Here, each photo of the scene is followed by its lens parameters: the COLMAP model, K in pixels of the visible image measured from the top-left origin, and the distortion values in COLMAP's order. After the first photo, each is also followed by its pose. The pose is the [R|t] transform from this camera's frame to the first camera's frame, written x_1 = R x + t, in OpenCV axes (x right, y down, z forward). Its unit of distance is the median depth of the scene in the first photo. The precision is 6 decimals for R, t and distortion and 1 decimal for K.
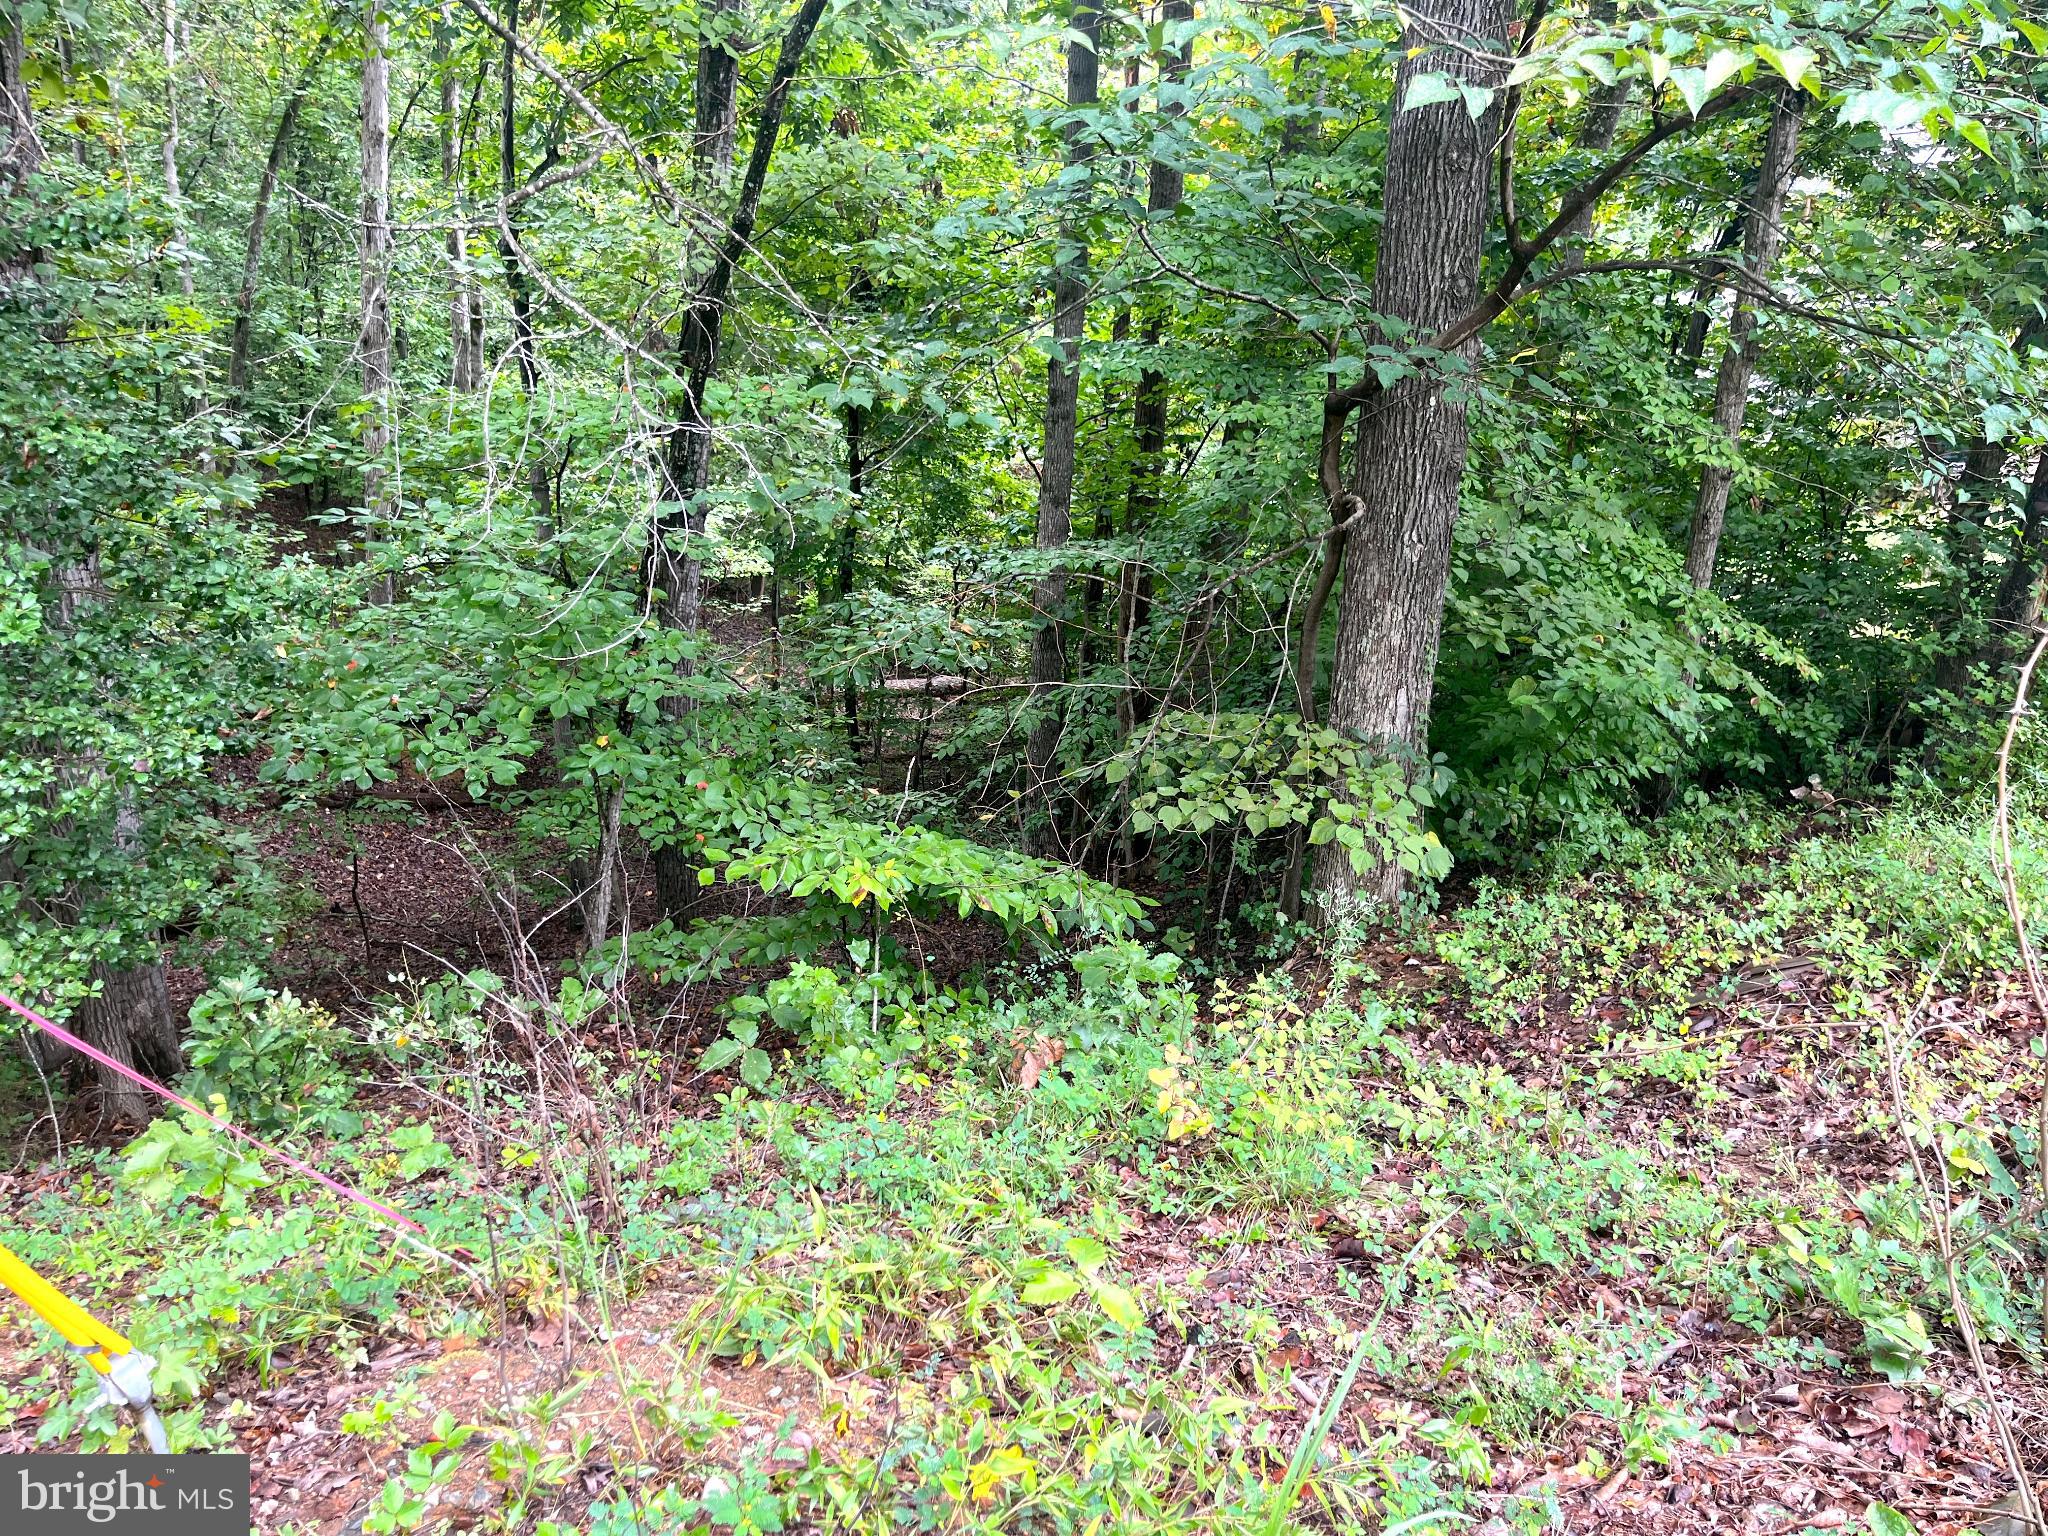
lens RADIAL K [[1582.0, 0, 1013.5], [0, 1582.0, 776.4], [0, 0, 1]] dist [0.082159, -0.119220]
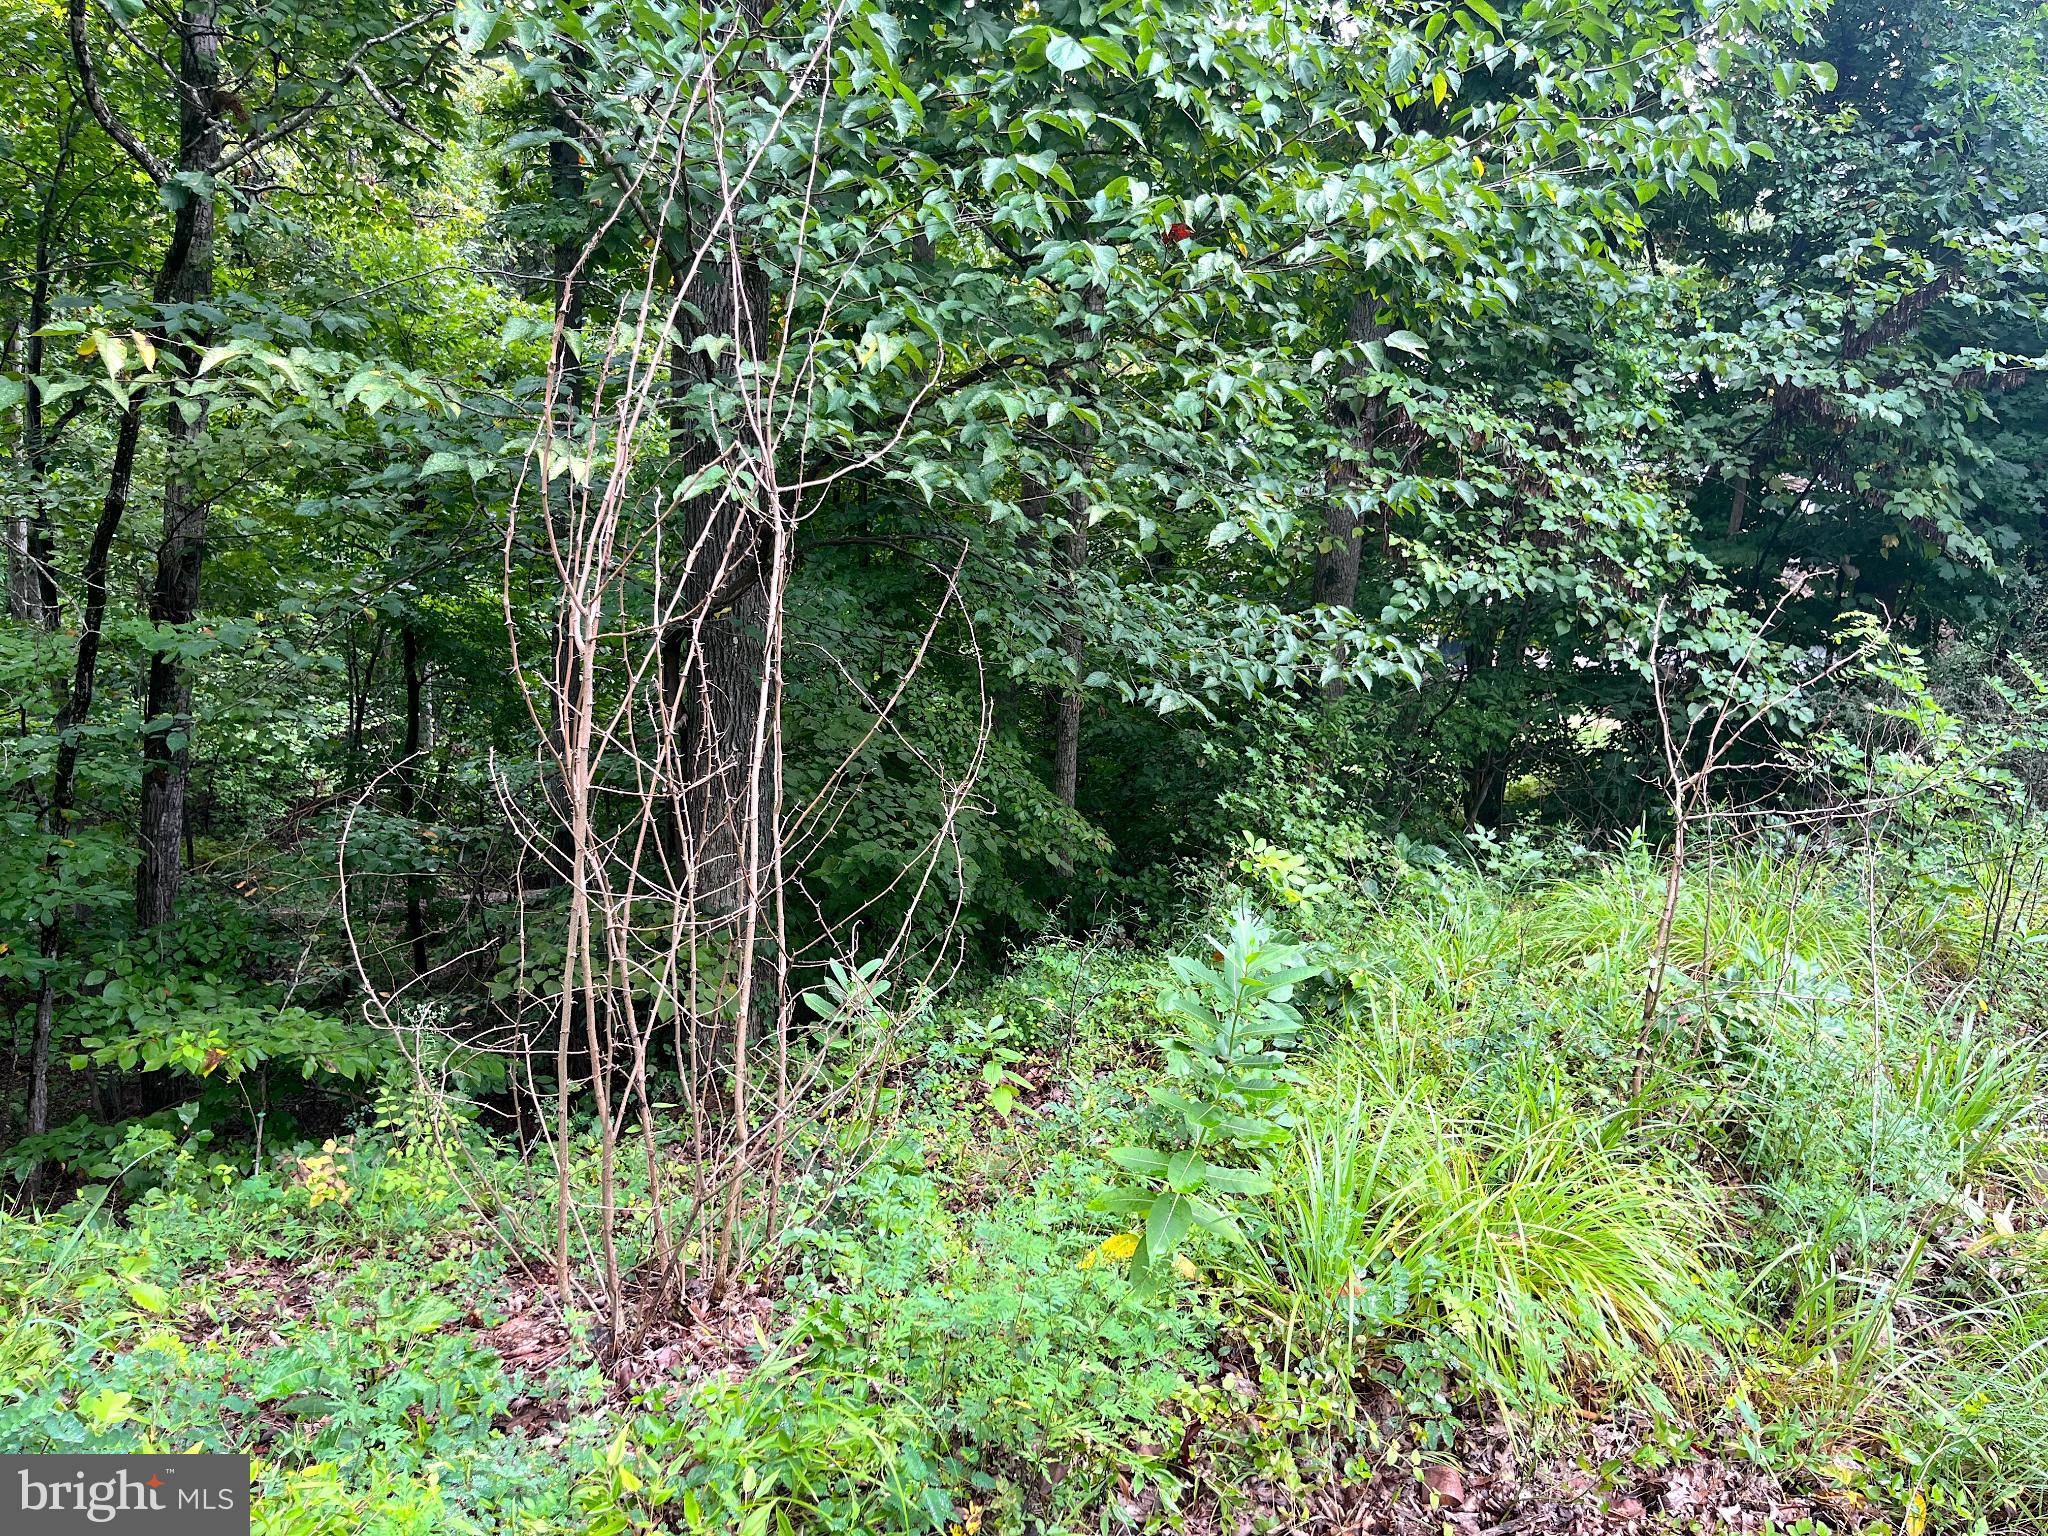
lens RADIAL K [[1593.6, 0, 1024.5], [0, 1593.6, 763.5], [0, 0, 1]] dist [0.064592, -0.079950]
pose [[0.979654, -0.029144, 0.198565, 0.244072], [0.055867, 0.989894, -0.130341, 0.040269], [-0.192759, 0.138782, 0.971382, -0.270863]]
